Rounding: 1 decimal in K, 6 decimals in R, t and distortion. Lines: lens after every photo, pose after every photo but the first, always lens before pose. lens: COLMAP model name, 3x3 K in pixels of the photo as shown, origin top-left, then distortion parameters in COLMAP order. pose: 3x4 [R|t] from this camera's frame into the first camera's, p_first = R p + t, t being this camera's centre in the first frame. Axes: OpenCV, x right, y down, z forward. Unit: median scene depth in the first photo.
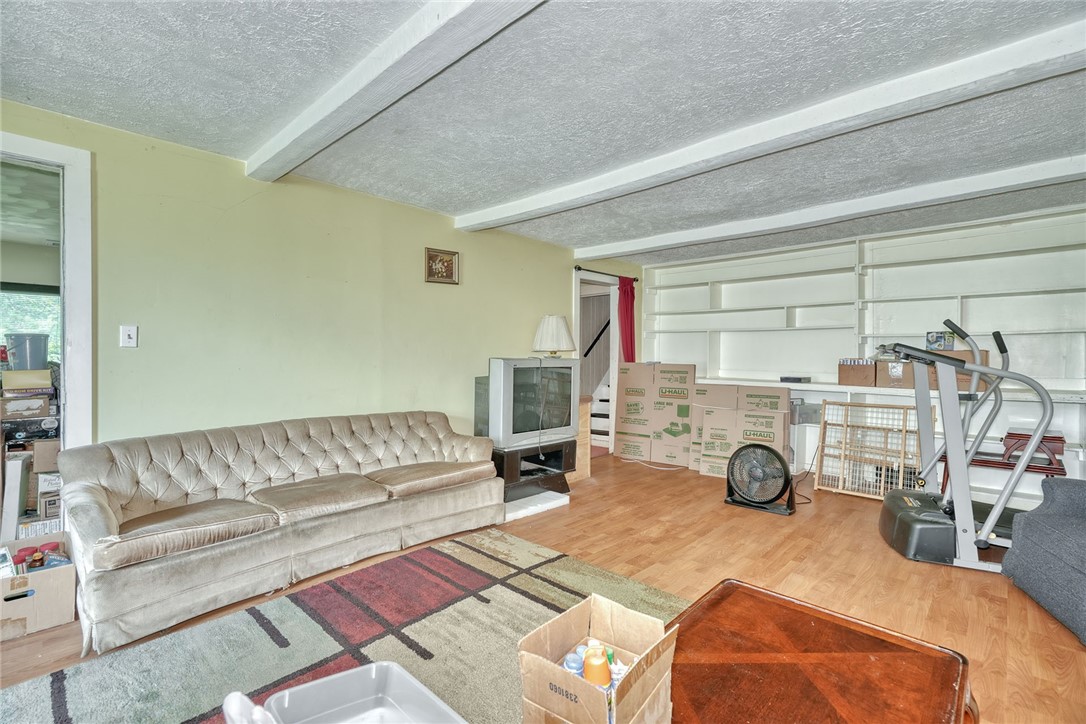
lens RADIAL K [[497.2, 0, 543.7], [0, 497.2, 358.1], [0, 0, 1]] dist [-0.005387, 0.004123]
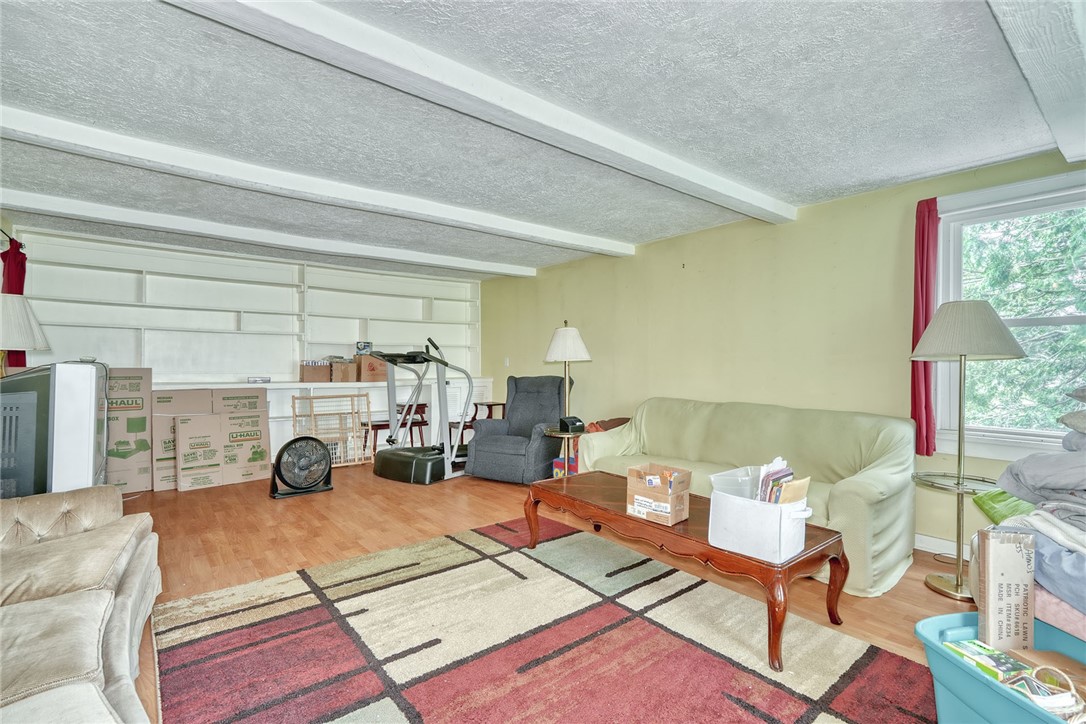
lens RADIAL K [[497.2, 0, 546.3], [0, 497.2, 361.3], [0, 0, 1]] dist [-0.005387, 0.004123]
pose [[0.123160, -0.006117, 0.992368, -0.843092], [-0.002425, 0.999976, 0.006465, -0.011129], [-0.992384, -0.003203, 0.123142, 0.418423]]
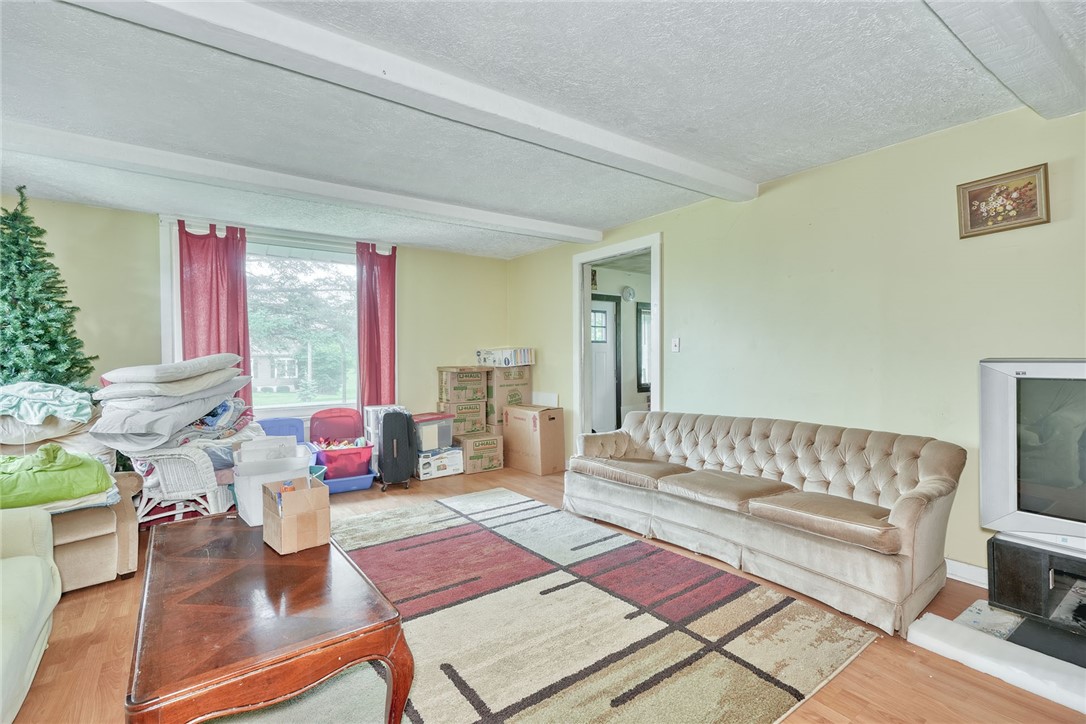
lens RADIAL K [[497.2, 0, 533.9], [0, 497.2, 356.6], [0, 0, 1]] dist [-0.005387, 0.004123]
pose [[-0.193330, -0.006845, -0.981110, 0.681247], [0.001980, 0.999971, -0.007367, 0.002107], [0.981132, -0.003367, -0.193311, 0.810898]]
